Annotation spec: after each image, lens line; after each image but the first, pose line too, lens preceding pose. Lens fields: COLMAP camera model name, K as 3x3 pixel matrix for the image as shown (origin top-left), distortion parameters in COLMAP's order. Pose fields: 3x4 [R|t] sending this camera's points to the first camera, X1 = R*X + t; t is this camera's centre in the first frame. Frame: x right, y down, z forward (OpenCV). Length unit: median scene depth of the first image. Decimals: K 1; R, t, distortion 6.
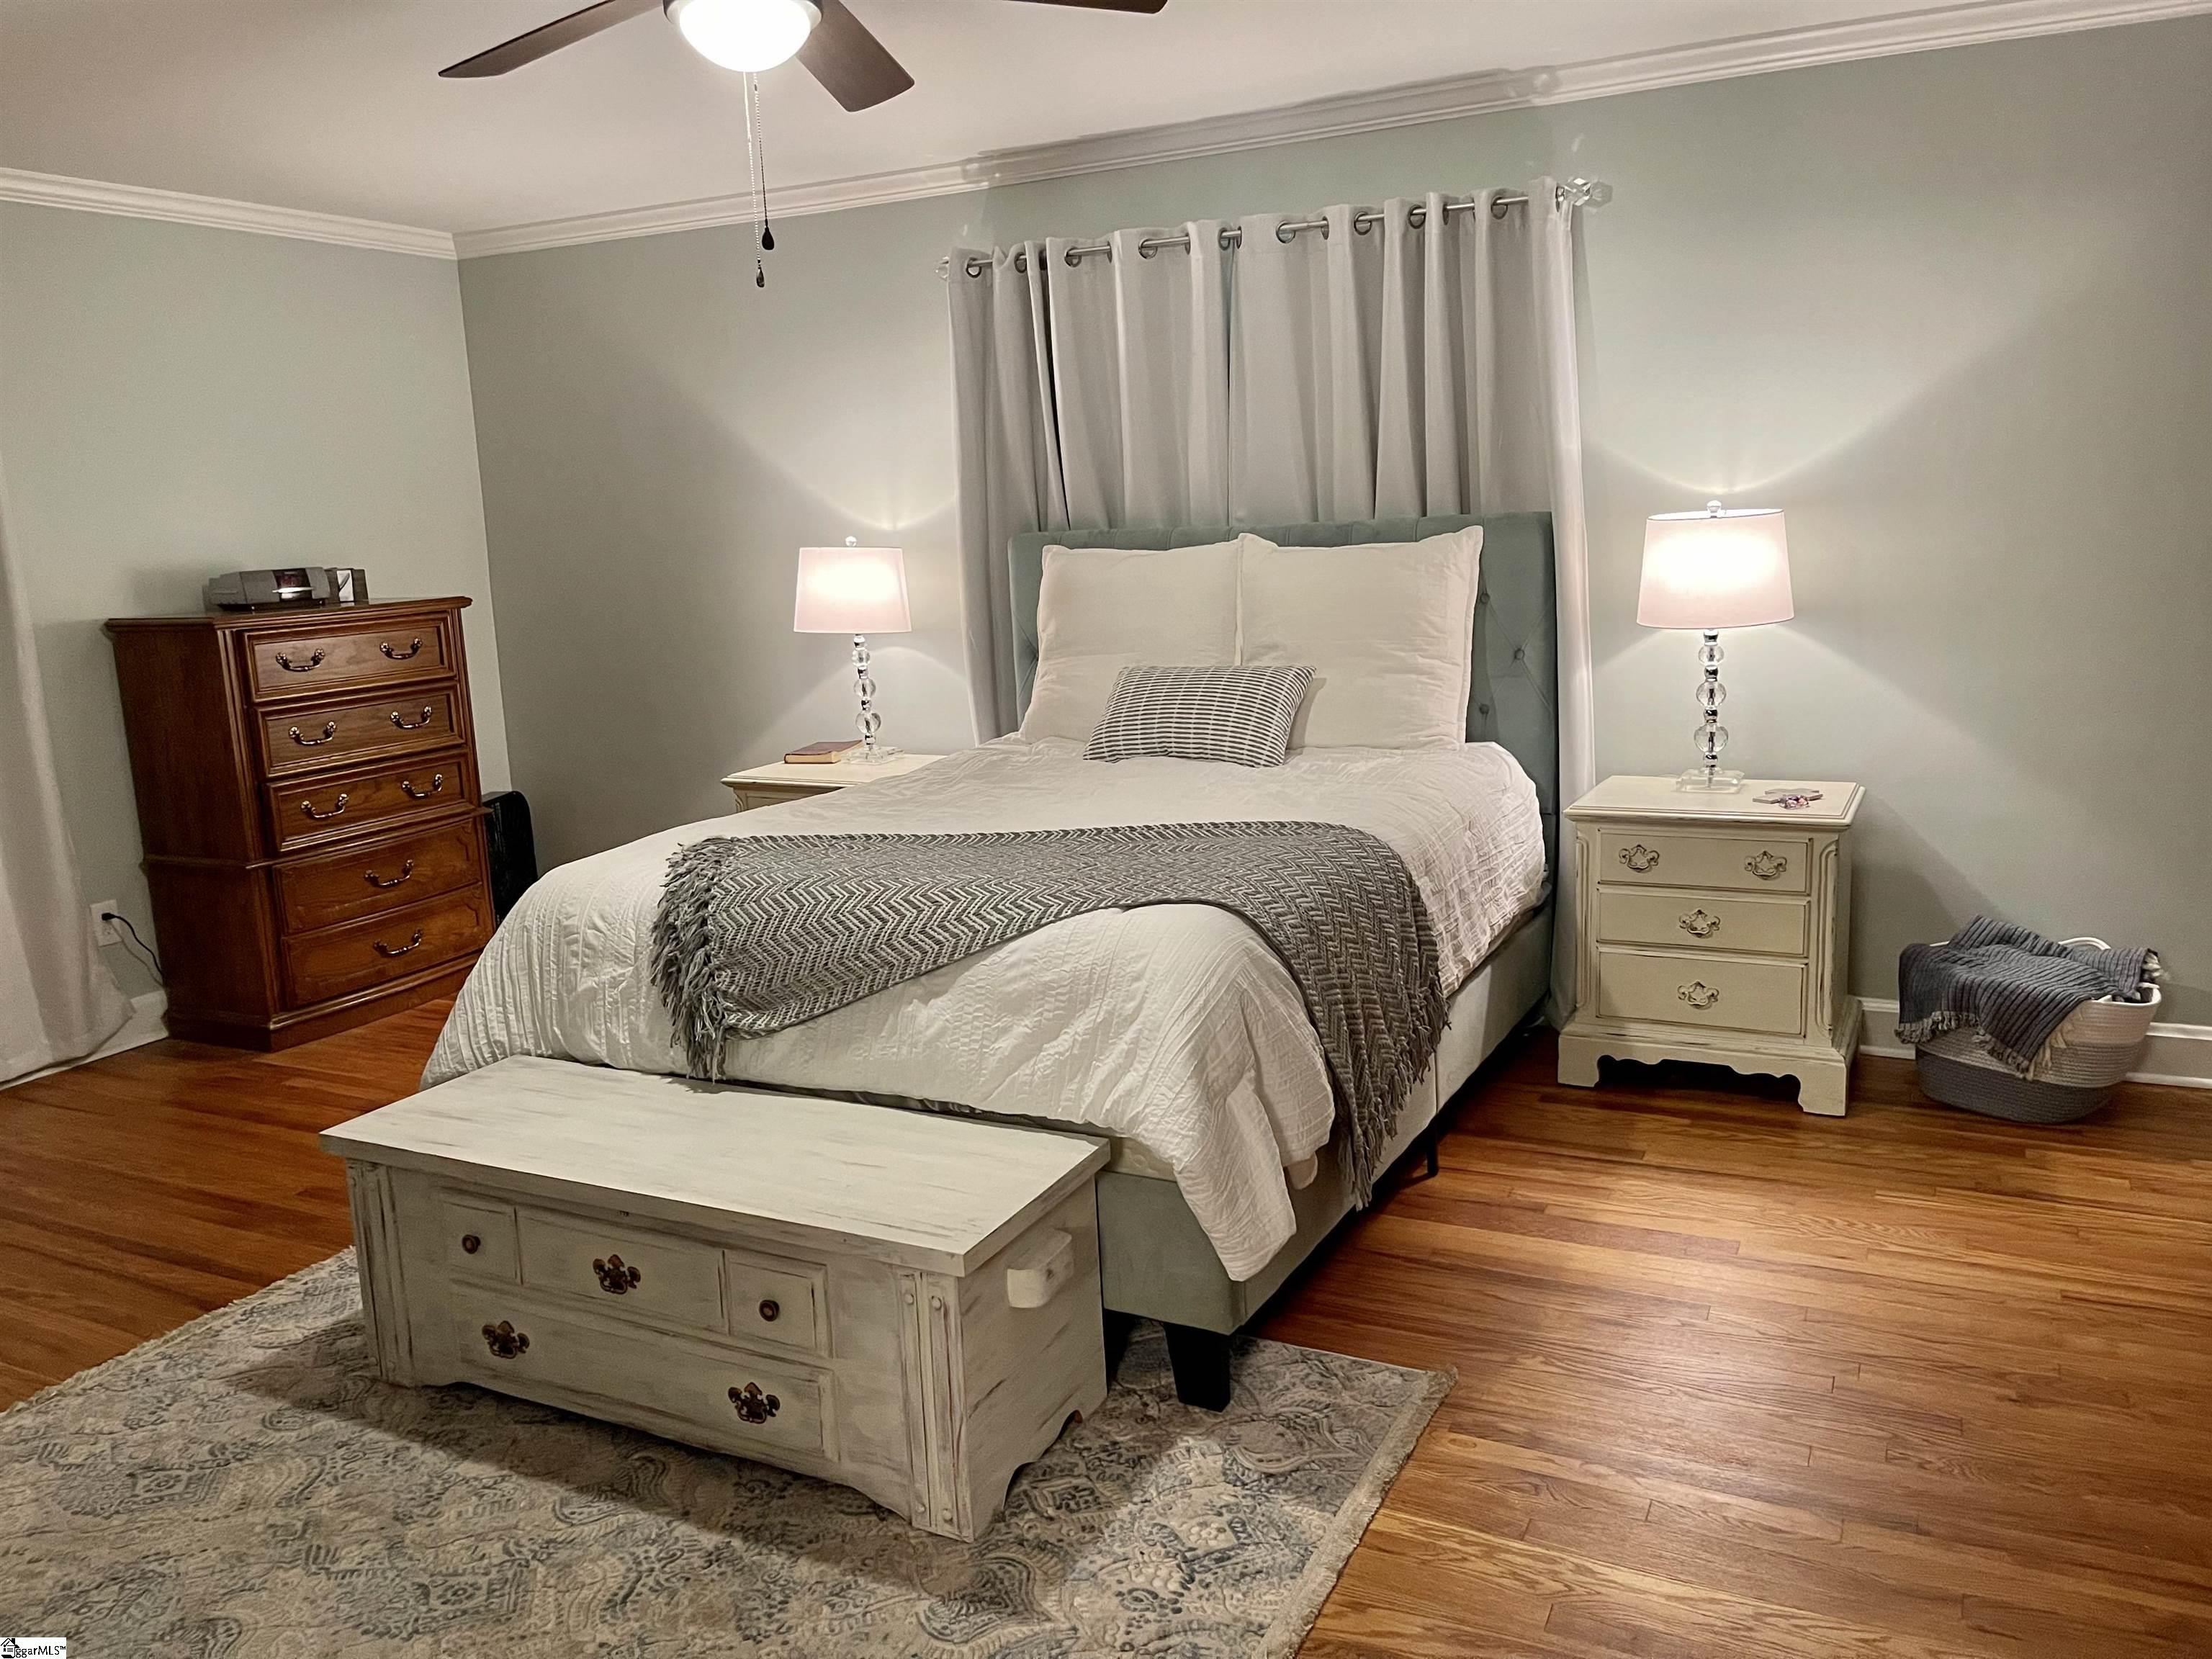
lens RADIAL K [[1648.2, 0, 1108.2], [0, 1648.2, 841.6], [0, 0, 1]] dist [0.054063, -0.069573]
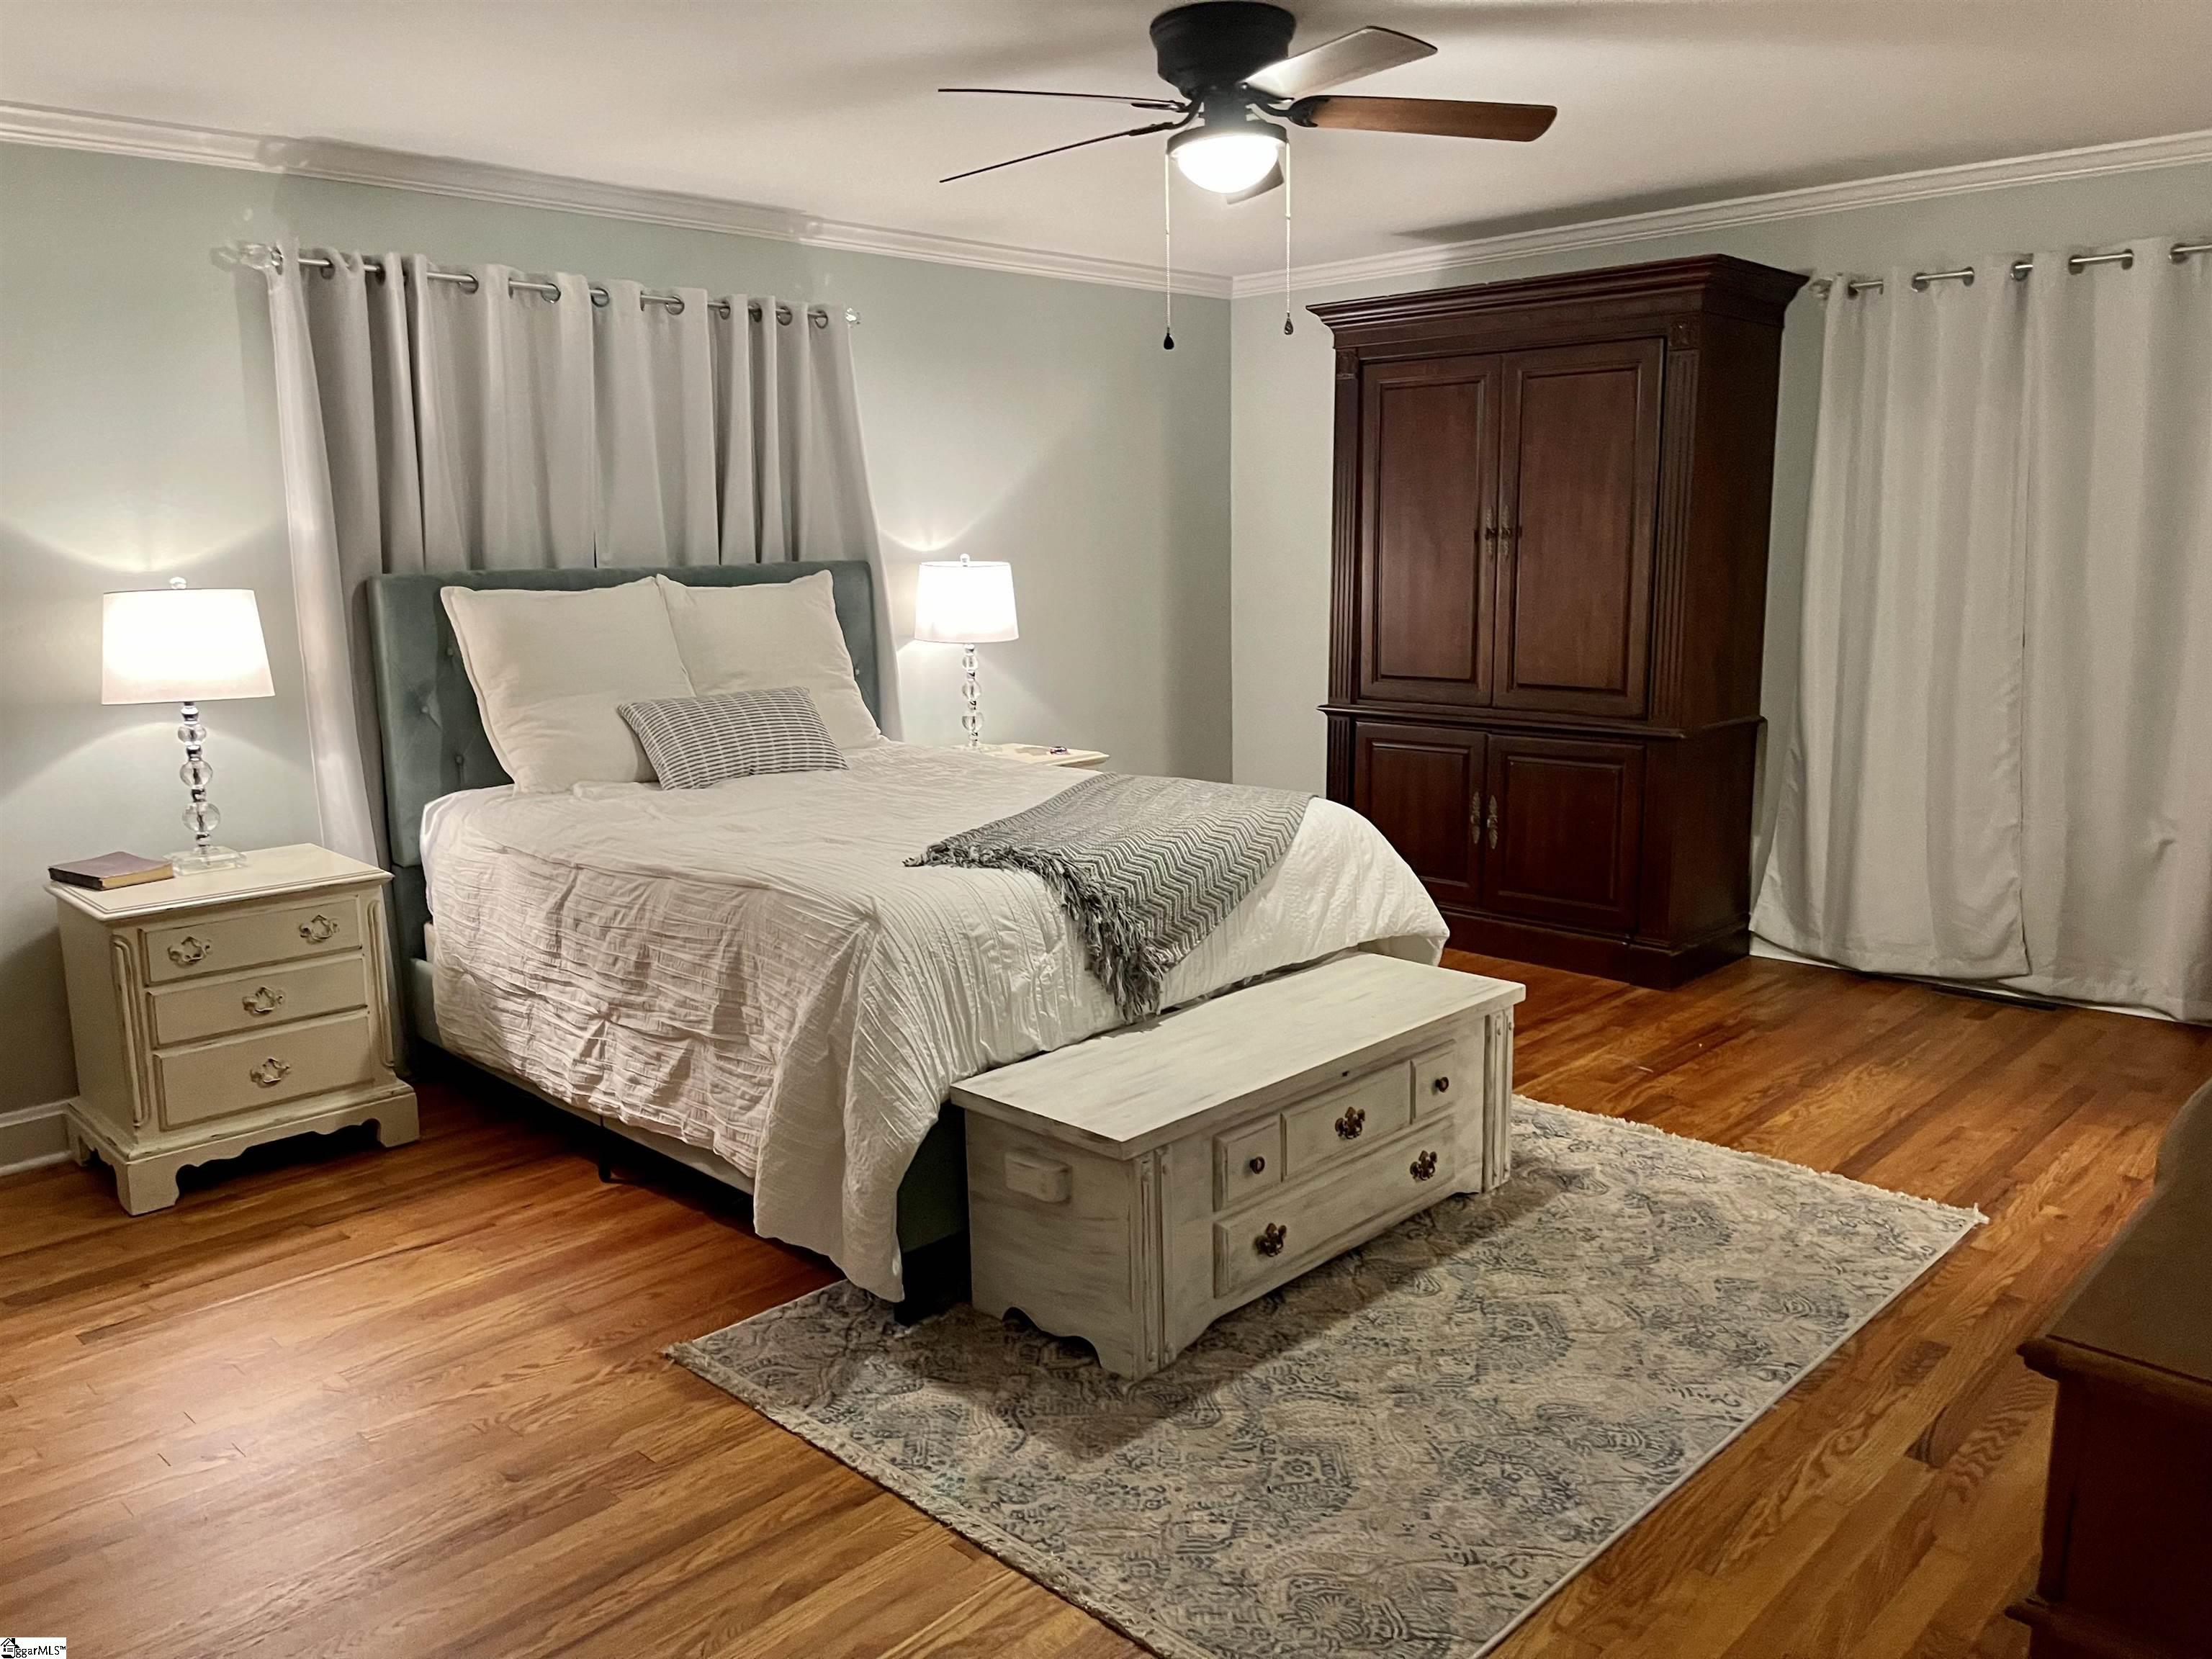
lens RADIAL K [[1662.0, 0, 1101.8], [0, 1662.0, 826.2], [0, 0, 1]] dist [0.013372, -0.003603]
pose [[0.305394, -0.127329, 0.943675, -1.307777], [0.194035, 0.978548, 0.069240, -0.071849], [-0.932247, 0.161961, 0.323549, 0.631663]]
